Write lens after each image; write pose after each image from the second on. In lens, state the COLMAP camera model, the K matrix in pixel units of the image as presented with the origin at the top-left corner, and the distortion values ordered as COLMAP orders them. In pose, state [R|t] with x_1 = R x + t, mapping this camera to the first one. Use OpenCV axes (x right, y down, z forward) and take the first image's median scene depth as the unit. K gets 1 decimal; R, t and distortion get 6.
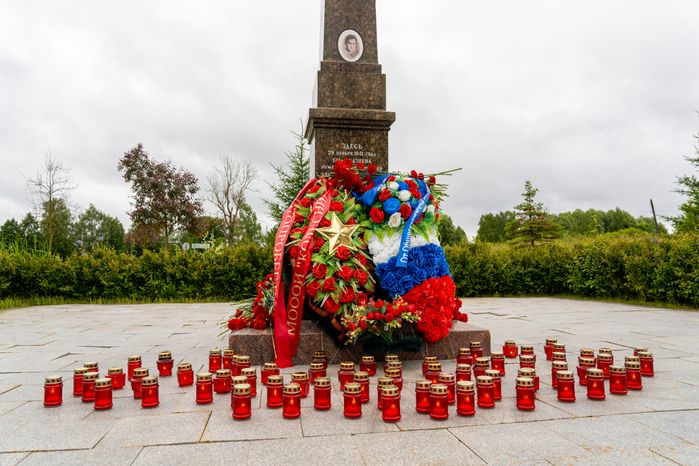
lens RADIAL K [[478.5, 0, 350.5], [0, 478.5, 233.6], [0, 0, 1]] dist [-0.011761, -0.001850]
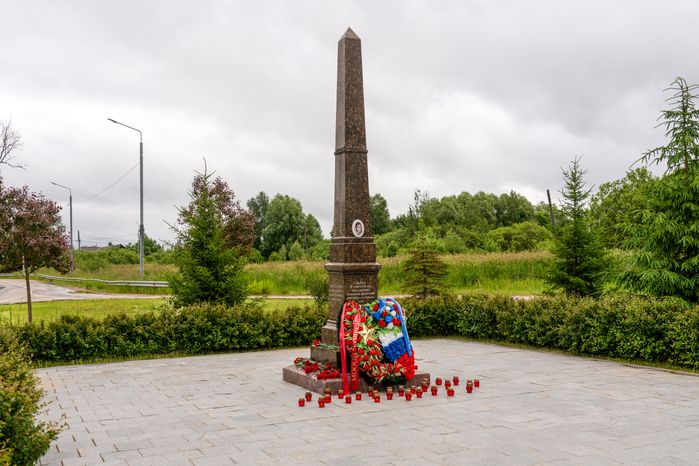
lens RADIAL K [[696.4, 0, 349.4], [0, 696.4, 232.6], [0, 0, 1]] dist [0.025566, 0.000000]
pose [[0.960727, 0.000824, 0.277494, -0.829457], [-0.004656, 0.999903, 0.013152, -0.422596], [-0.277456, -0.013927, 0.960637, -1.716527]]
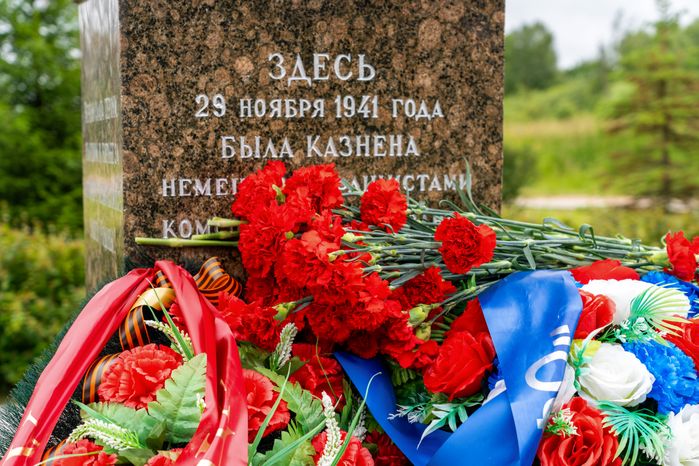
lens RADIAL K [[1169.6, 0, 348.5], [0, 1169.6, 233.6], [0, 0, 1]] dist [0.040281, 0.000000]
pose [[0.986857, -0.013654, 0.161017, -0.060634], [-0.008514, 0.990646, 0.136188, -0.179670], [-0.161371, -0.135769, 0.977510, 0.541117]]
